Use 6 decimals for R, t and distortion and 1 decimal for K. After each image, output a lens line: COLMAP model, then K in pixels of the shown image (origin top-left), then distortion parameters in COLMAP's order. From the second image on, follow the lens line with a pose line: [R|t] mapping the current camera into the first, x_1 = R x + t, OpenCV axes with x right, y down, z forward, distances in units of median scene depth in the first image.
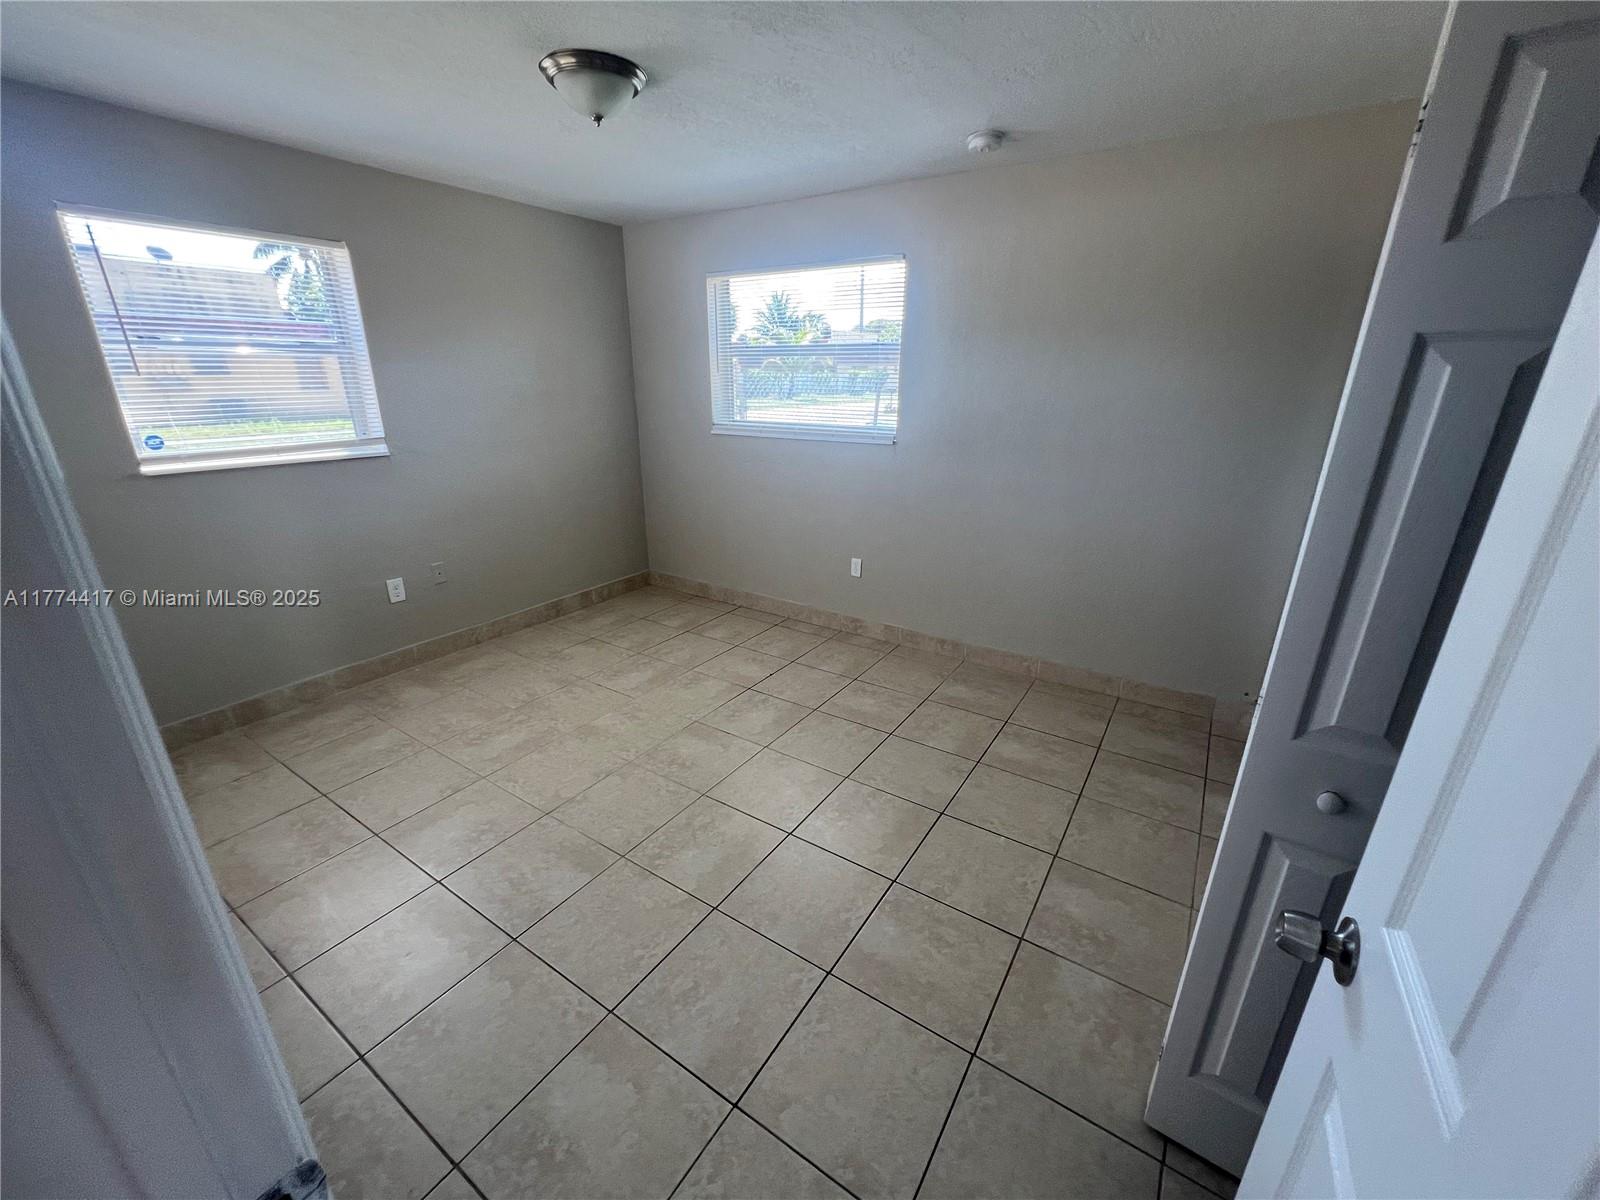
lens RADIAL K [[641.3, 0, 799.2], [0, 641.3, 604.6], [0, 0, 1]] dist [-0.008344, -0.000218]
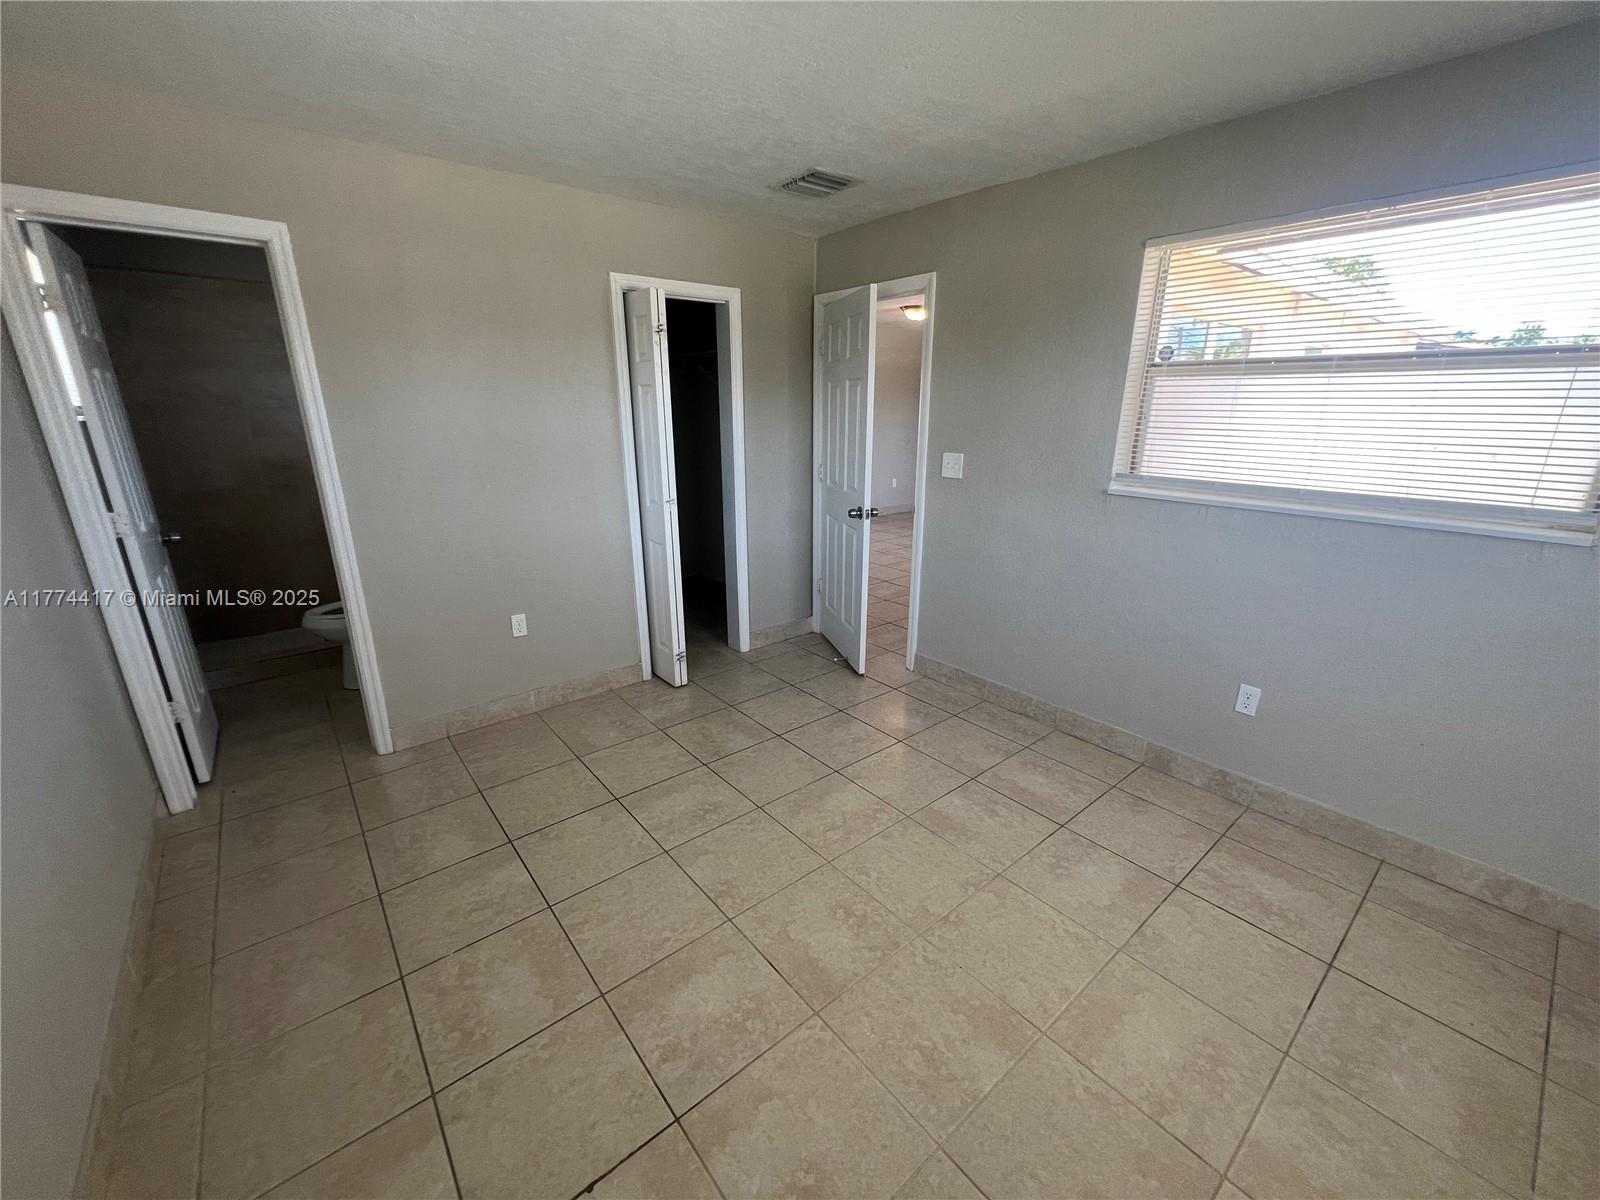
lens RADIAL K [[641.3, 0, 799.8], [0, 641.3, 597.3], [0, 0, 1]] dist [-0.008344, -0.000218]
pose [[-0.955386, -0.091793, 0.280735, -0.305634], [0.094702, 0.805099, 0.585531, -0.489837], [-0.279767, 0.585995, -0.760487, 1.375240]]
